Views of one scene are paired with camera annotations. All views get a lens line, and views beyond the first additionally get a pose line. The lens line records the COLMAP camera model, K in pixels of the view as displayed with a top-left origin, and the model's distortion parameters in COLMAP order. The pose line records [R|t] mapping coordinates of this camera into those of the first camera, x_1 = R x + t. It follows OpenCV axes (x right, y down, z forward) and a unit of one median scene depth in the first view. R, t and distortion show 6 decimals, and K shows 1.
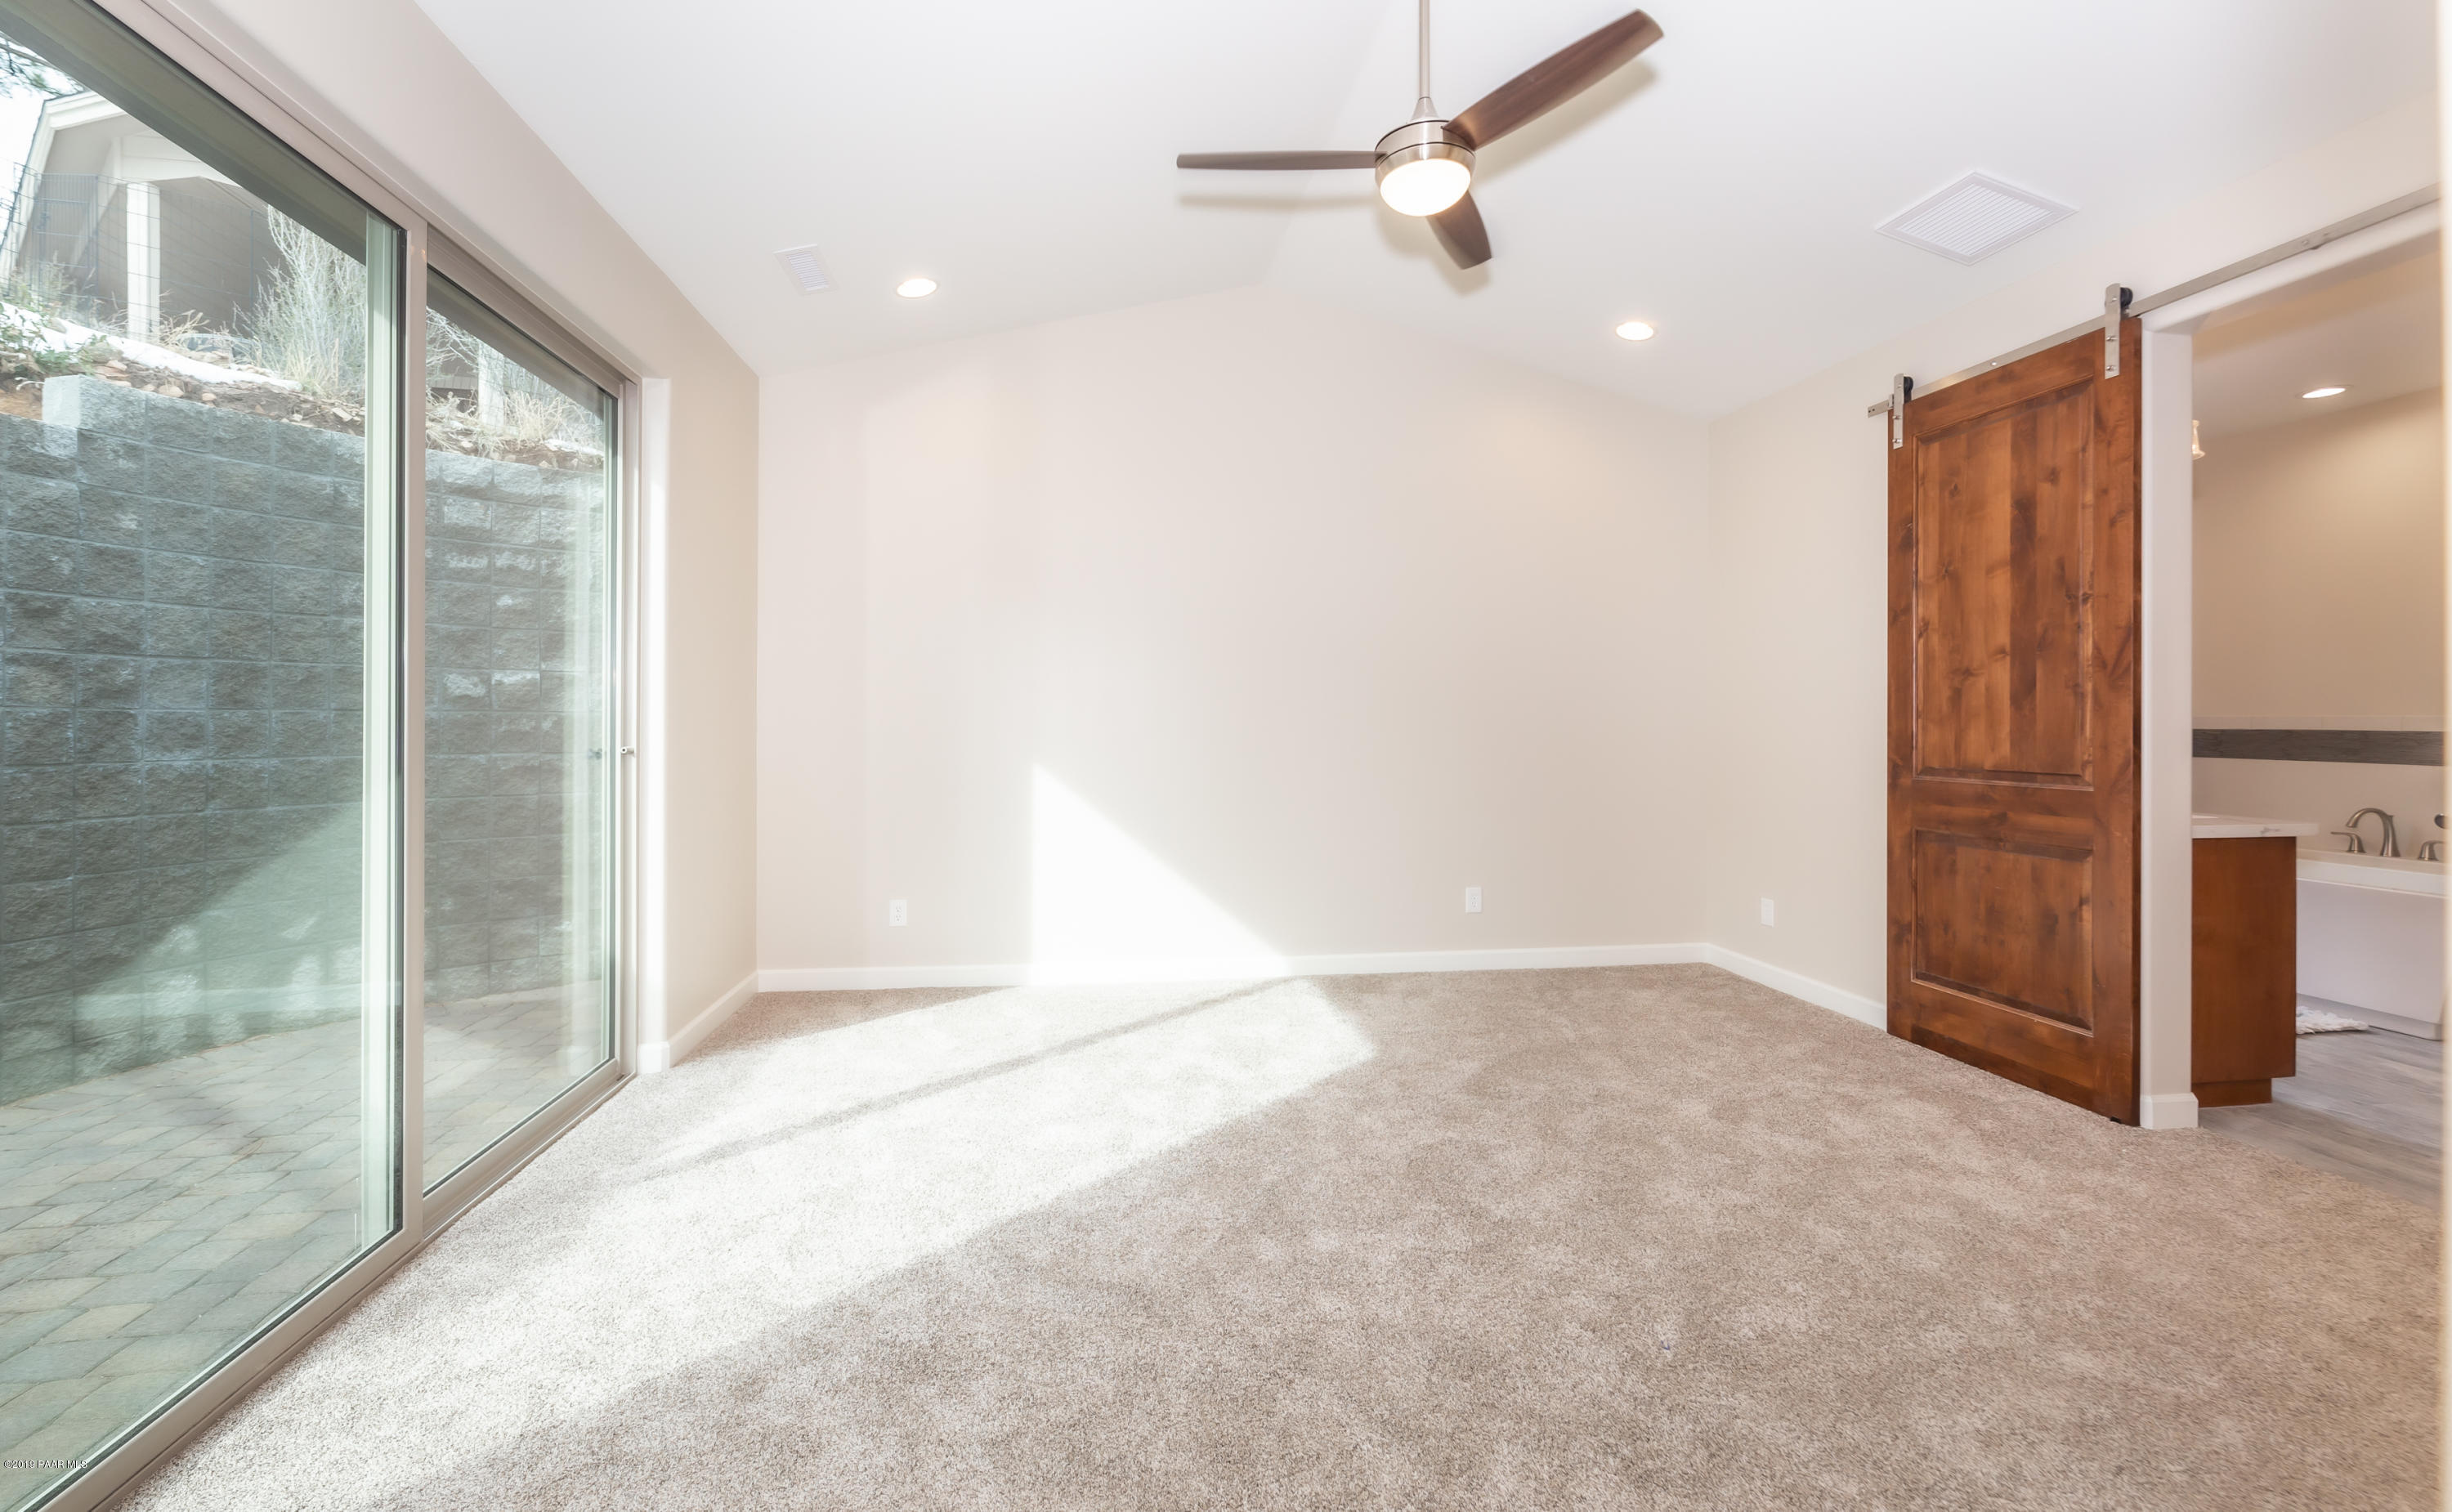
lens RADIAL K [[1032.2, 0, 1174.9], [0, 1032.2, 722.1], [0, 0, 1]] dist [0.000343, -0.001802]
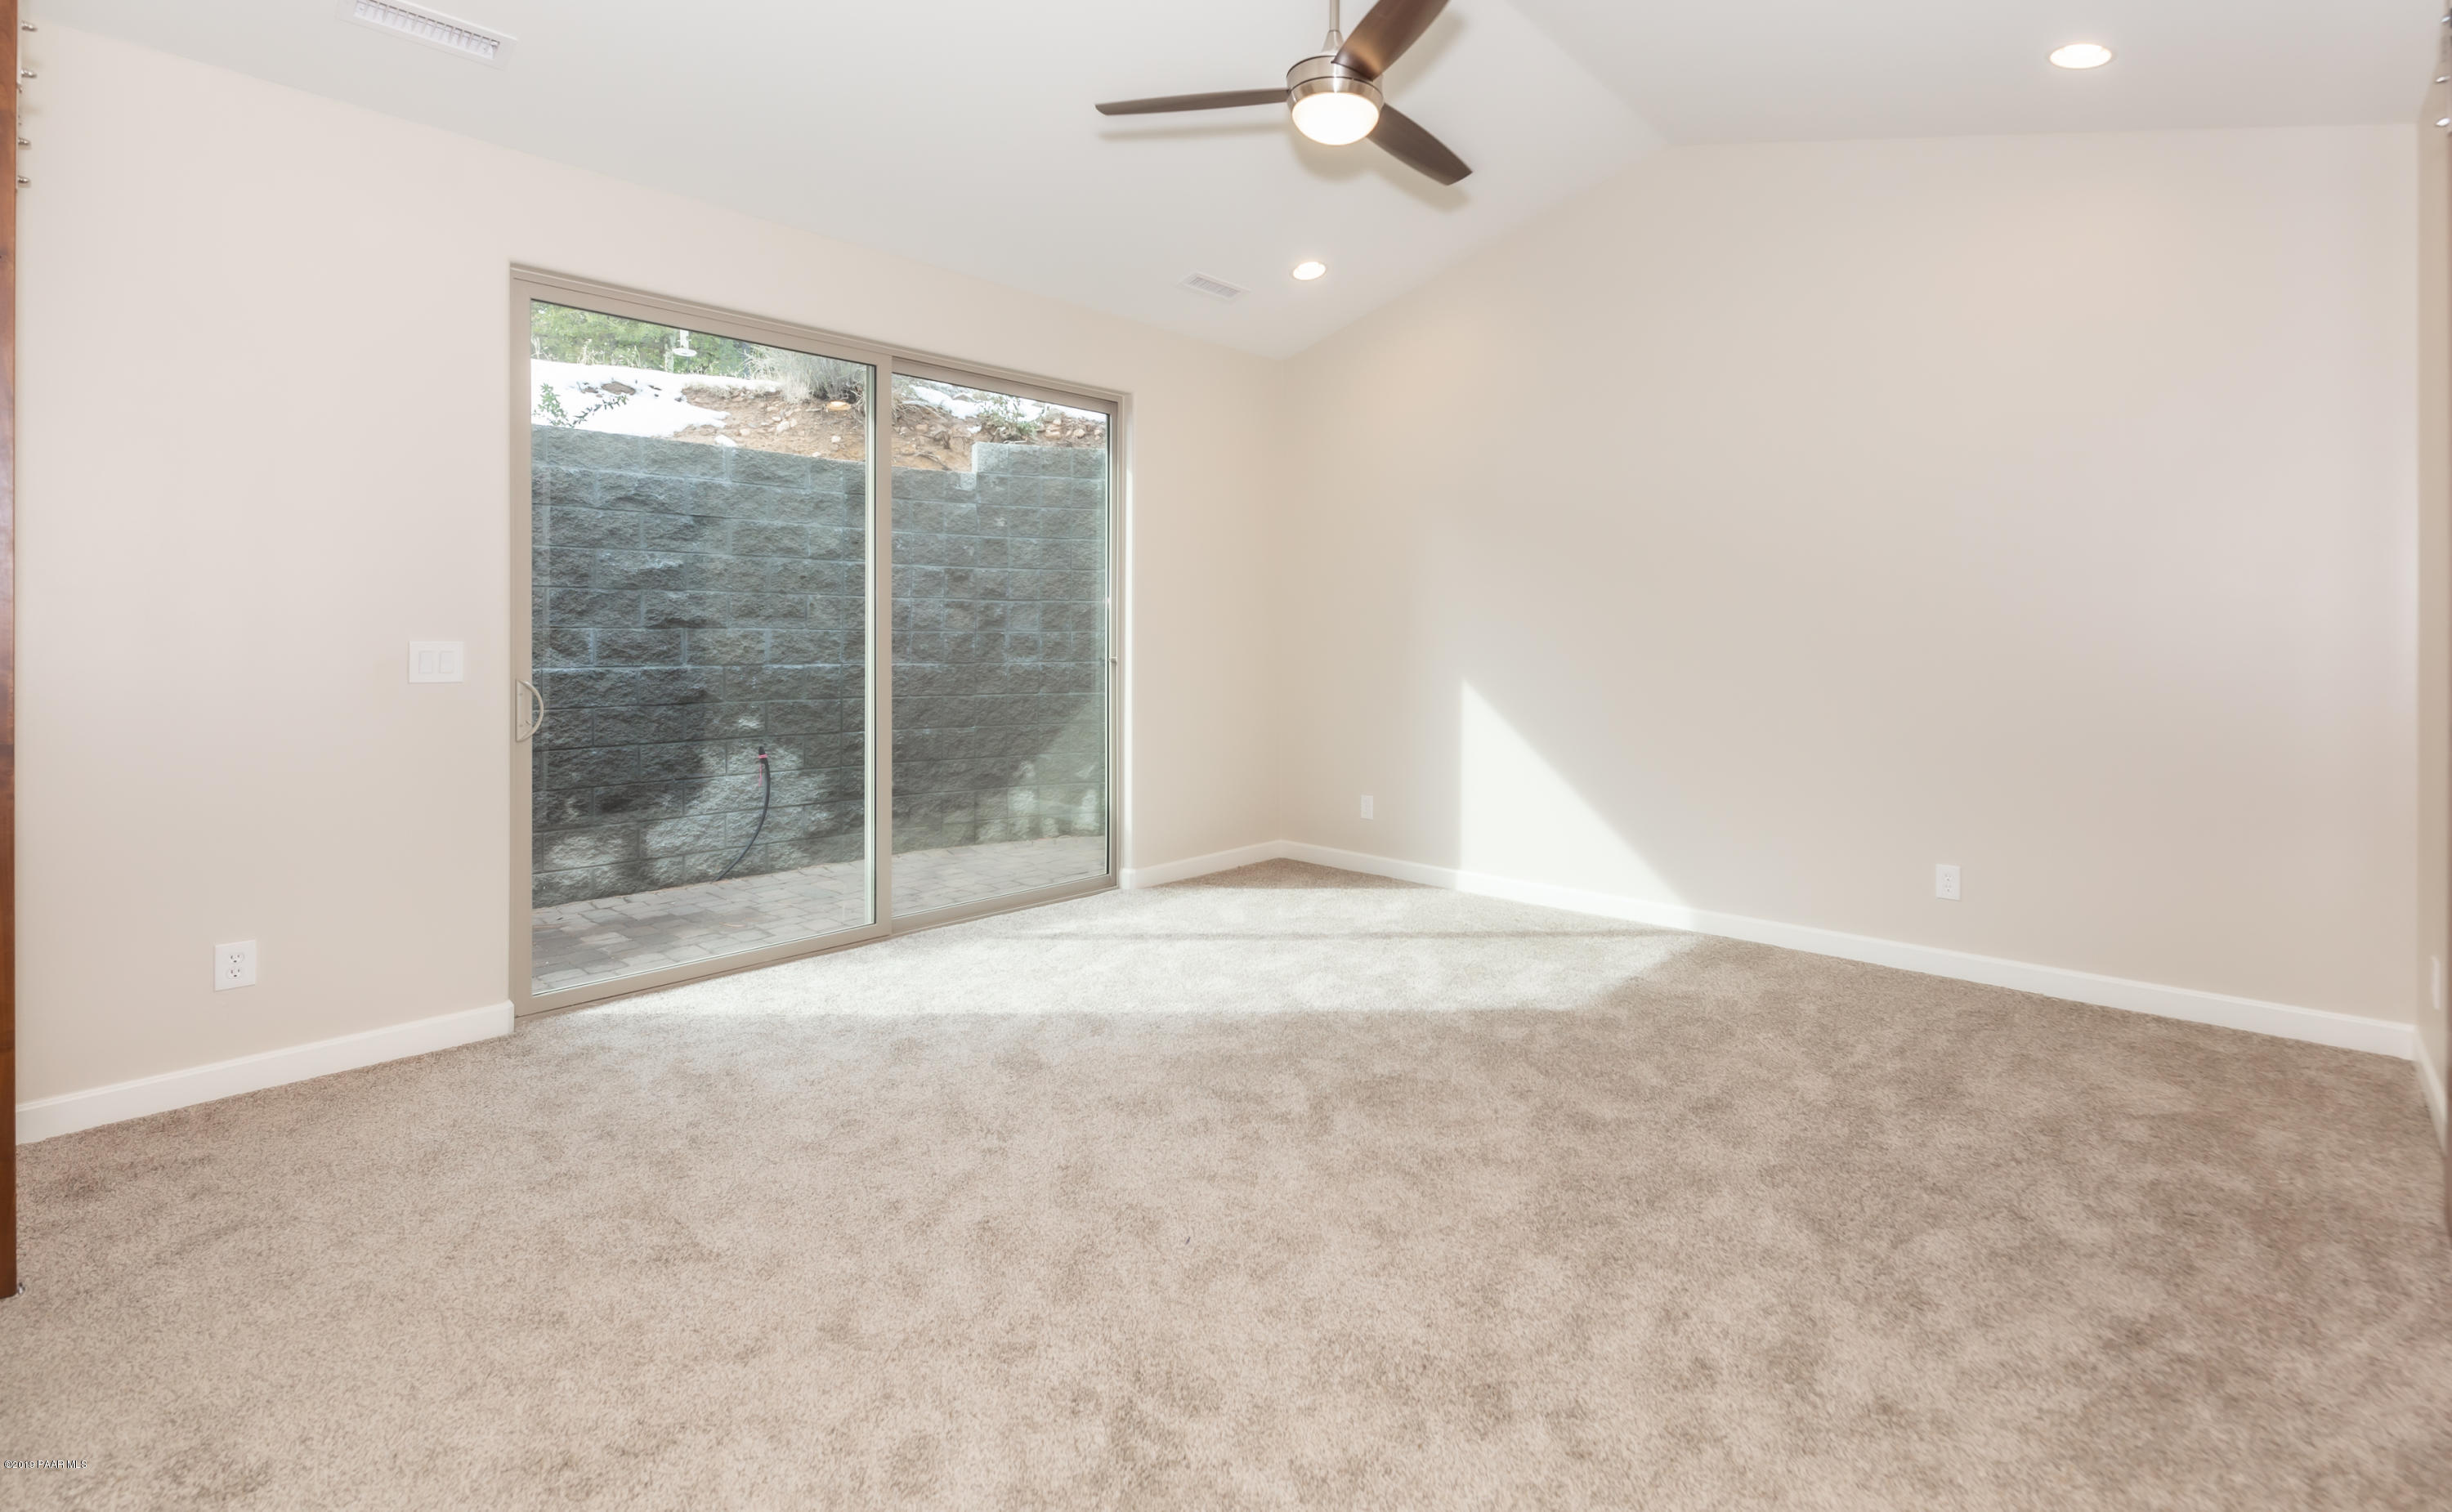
lens RADIAL K [[1032.2, 0, 1222.2], [0, 1032.2, 642.5], [0, 0, 1]] dist [0.000343, -0.001802]
pose [[0.673377, 0.004595, -0.739285, 0.502328], [-0.000843, 0.999985, 0.005448, -0.004012], [0.739299, -0.003045, 0.673371, 0.115475]]
